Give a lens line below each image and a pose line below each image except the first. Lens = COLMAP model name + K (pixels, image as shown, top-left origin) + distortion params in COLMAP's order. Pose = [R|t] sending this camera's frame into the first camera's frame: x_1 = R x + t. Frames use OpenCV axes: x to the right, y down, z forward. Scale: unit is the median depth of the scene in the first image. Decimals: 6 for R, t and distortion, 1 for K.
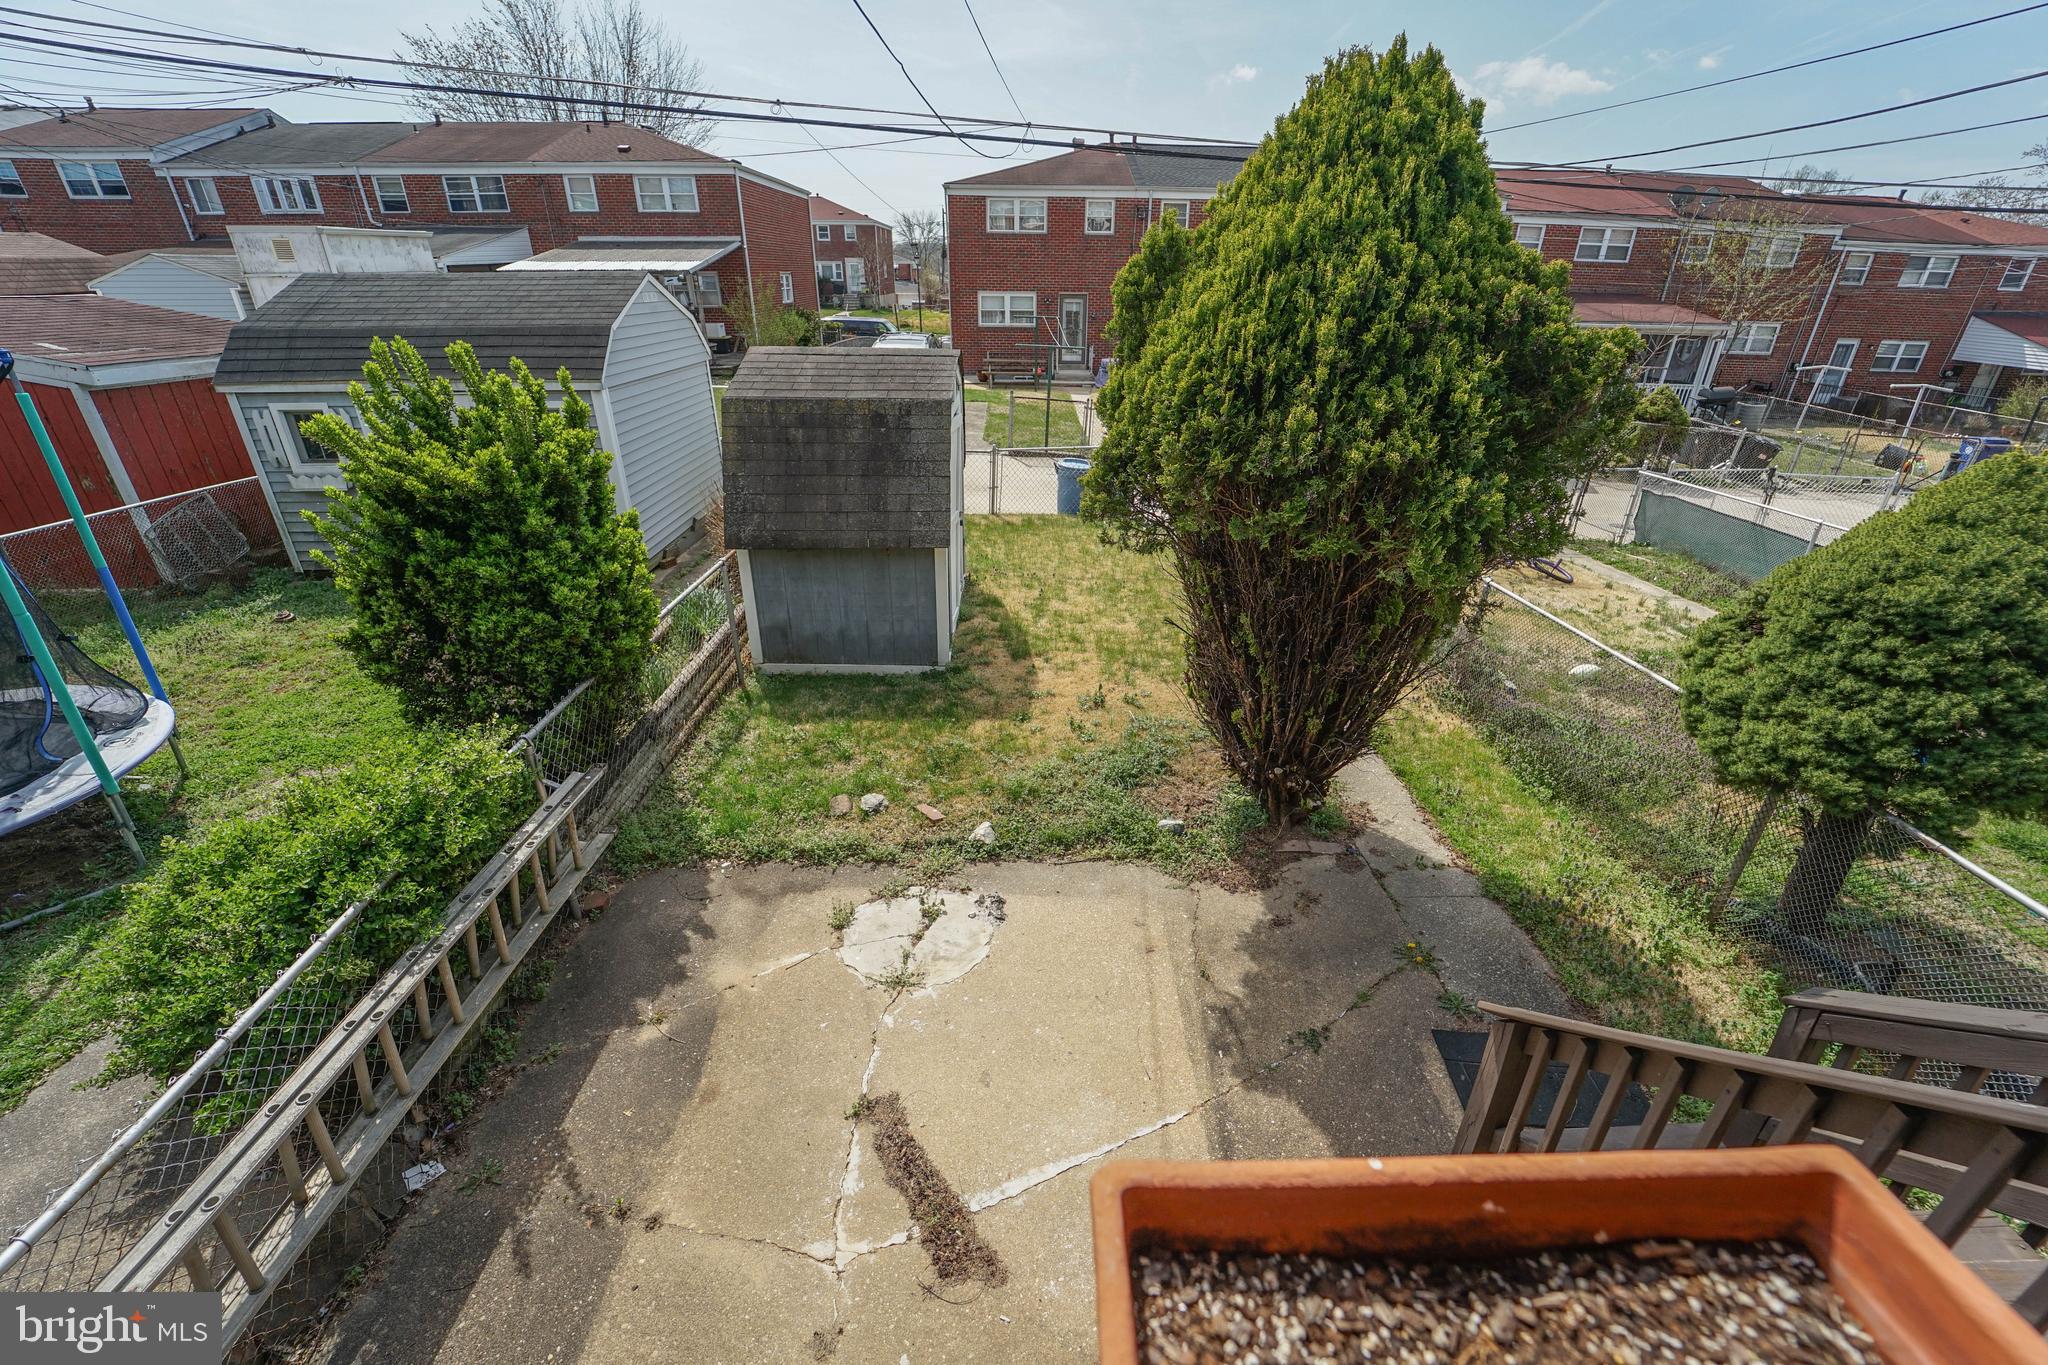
lens RADIAL K [[823.5, 0, 1024.0], [0, 823.5, 682.5], [0, 0, 1]] dist [0.020532, -0.008409]
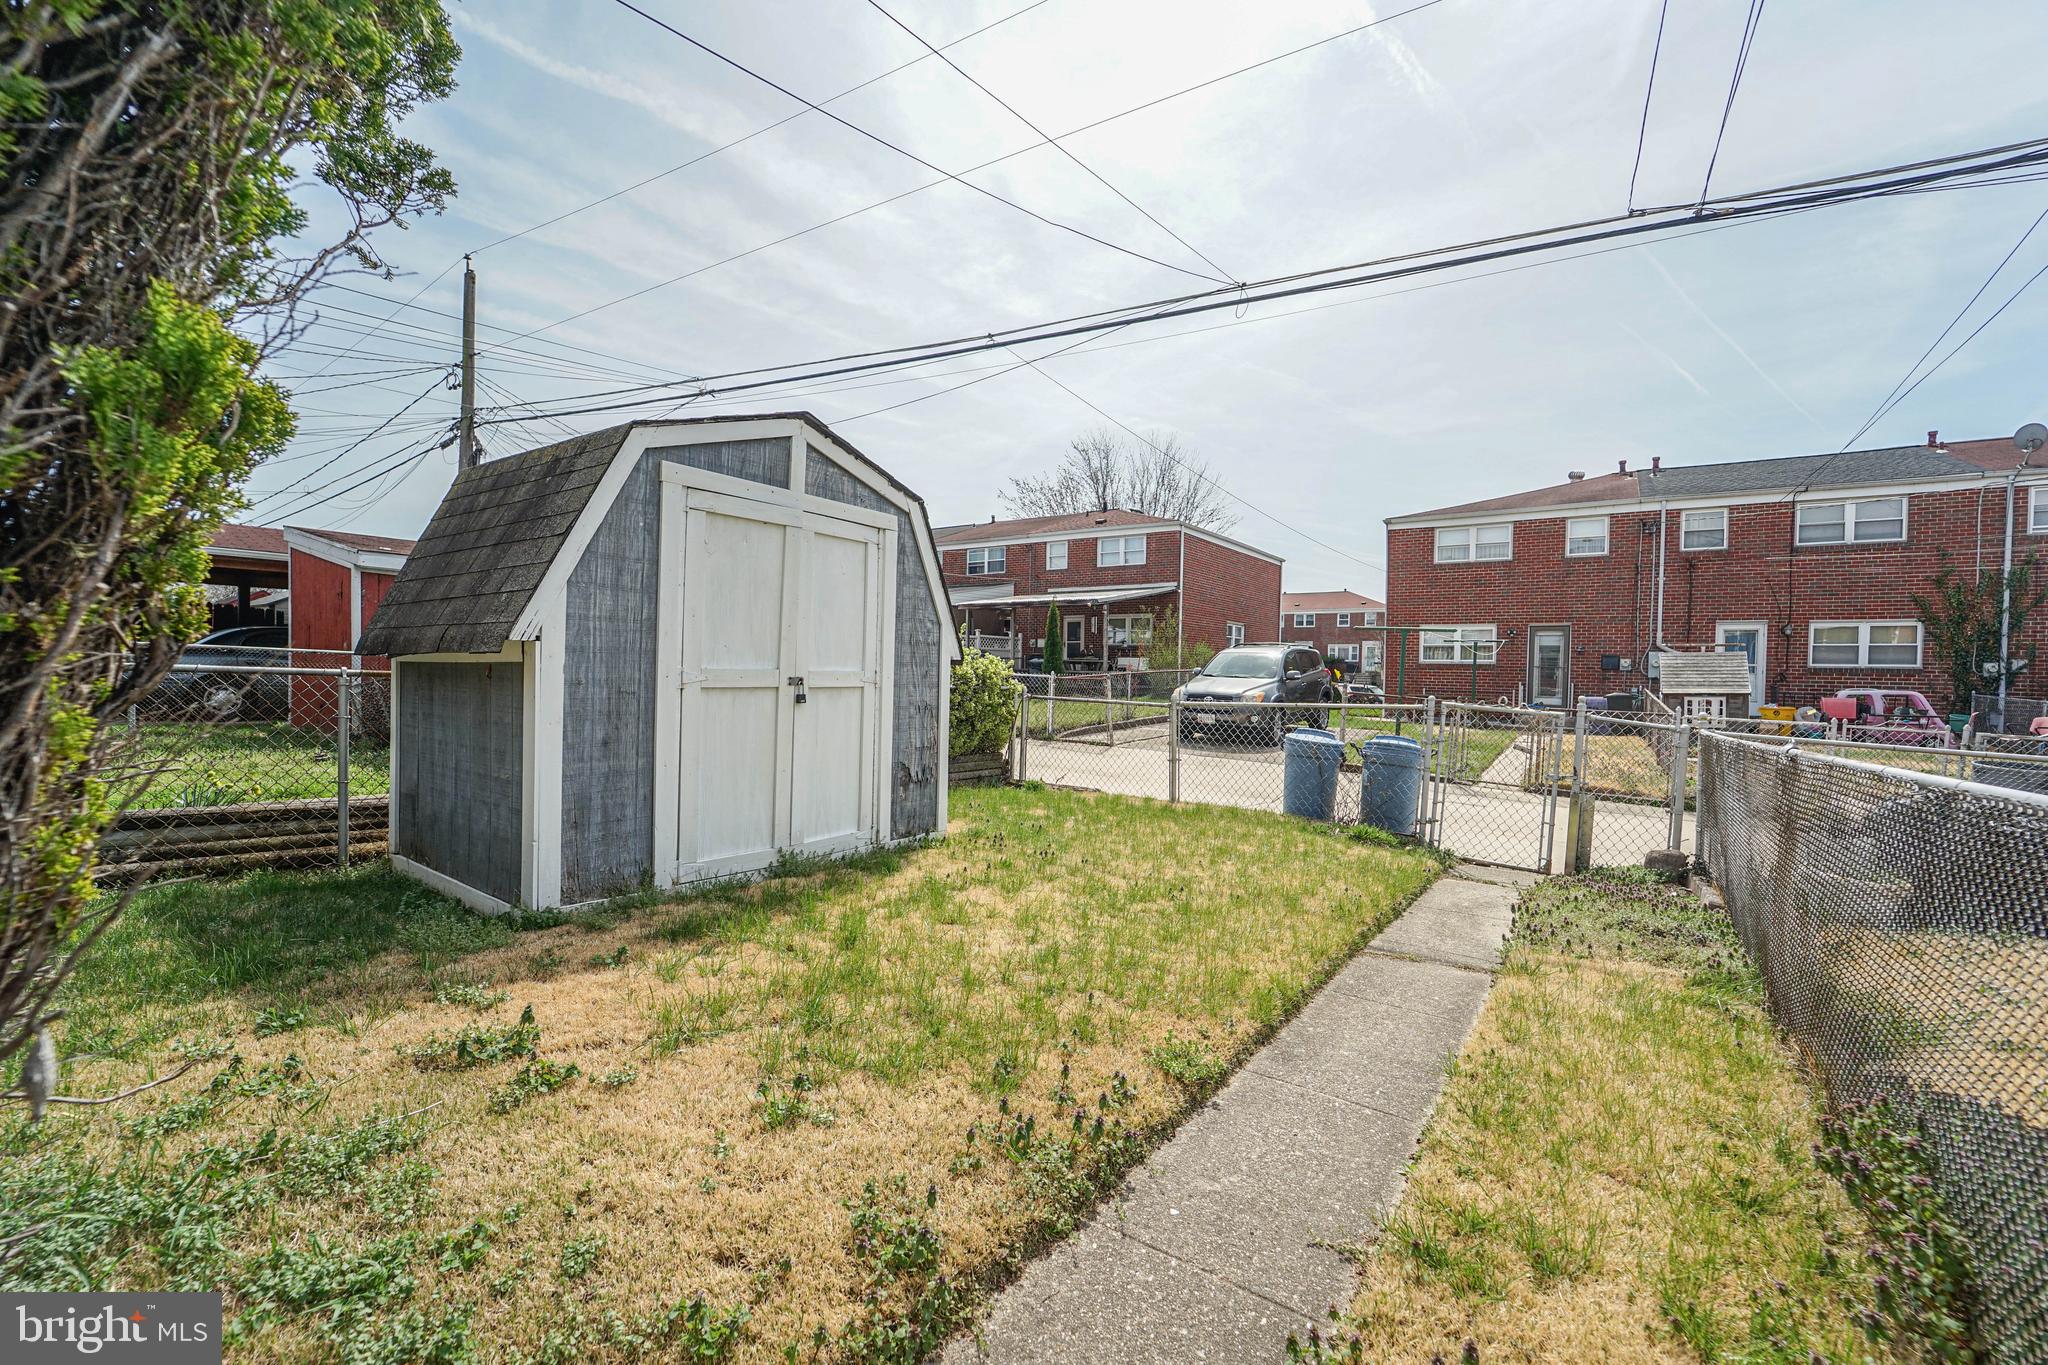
lens RADIAL K [[823.5, 0, 1024.0], [0, 823.5, 682.5], [0, 0, 1]] dist [0.020532, -0.008409]
pose [[0.818416, 0.034652, -0.573580, 0.111444], [-0.276406, 0.898855, -0.340089, -0.014637], [0.503780, 0.436875, 0.745215, 0.192538]]
